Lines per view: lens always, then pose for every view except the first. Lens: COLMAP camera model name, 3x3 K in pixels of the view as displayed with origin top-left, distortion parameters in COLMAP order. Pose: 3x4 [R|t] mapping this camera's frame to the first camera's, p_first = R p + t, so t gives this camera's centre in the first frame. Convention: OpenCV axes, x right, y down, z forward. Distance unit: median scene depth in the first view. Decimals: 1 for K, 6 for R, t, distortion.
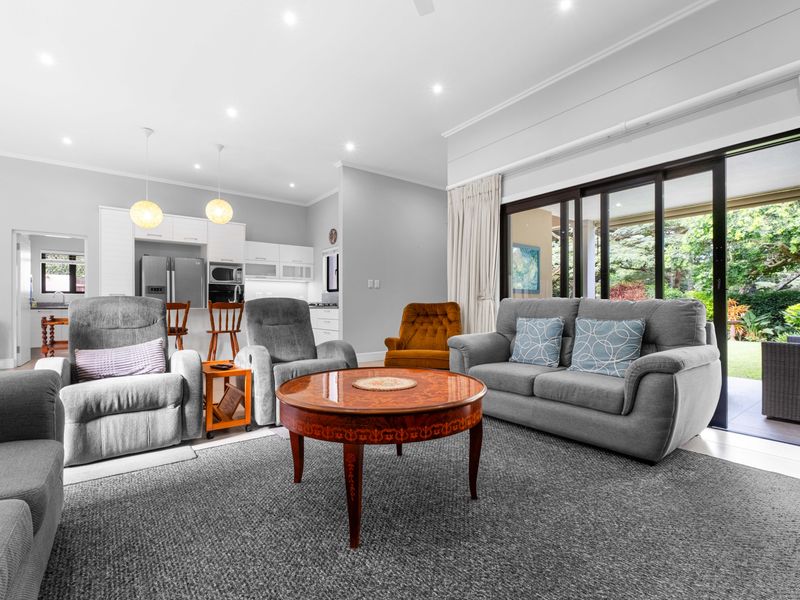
lens RADIAL K [[384.3, 0, 400.0], [0, 384.3, 300.0], [0, 0, 1]] dist [-0.001531, 0.000035]
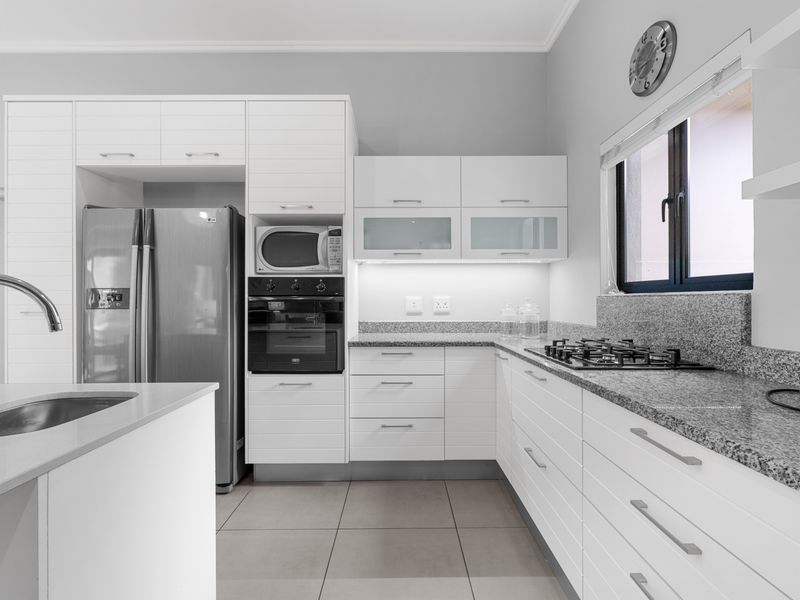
lens RADIAL K [[384.3, 0, 400.0], [0, 384.3, 300.0], [0, 0, 1]] dist [-0.001531, 0.000035]
pose [[0.799681, -0.004793, -0.600407, -0.166783], [0.011272, 0.999912, 0.007032, -0.020680], [0.600320, -0.012391, 0.799664, 0.761902]]
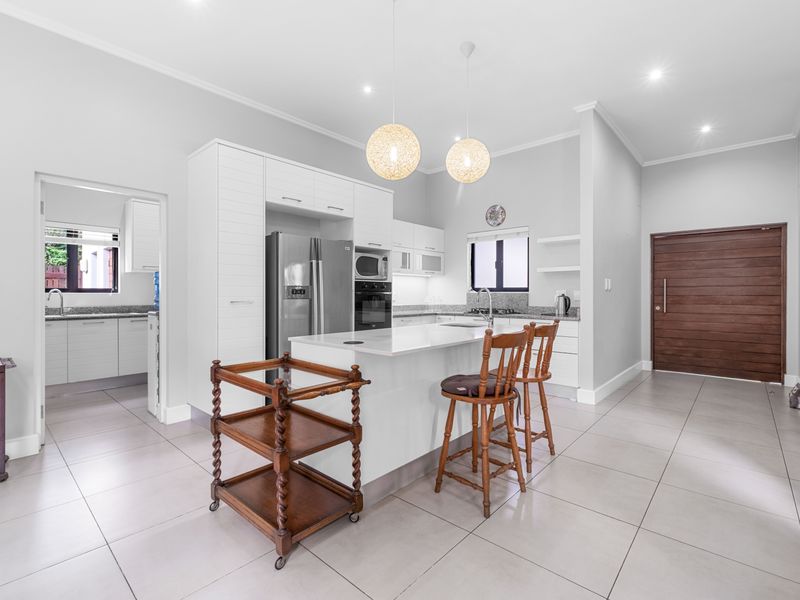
lens RADIAL K [[384.3, 0, 400.0], [0, 384.3, 300.0], [0, 0, 1]] dist [-0.001531, 0.000035]
pose [[0.981445, -0.002067, 0.191732, -0.523062], [-0.003159, 0.999632, 0.026951, -0.026419], [-0.191717, -0.027056, 0.981077, 0.340798]]
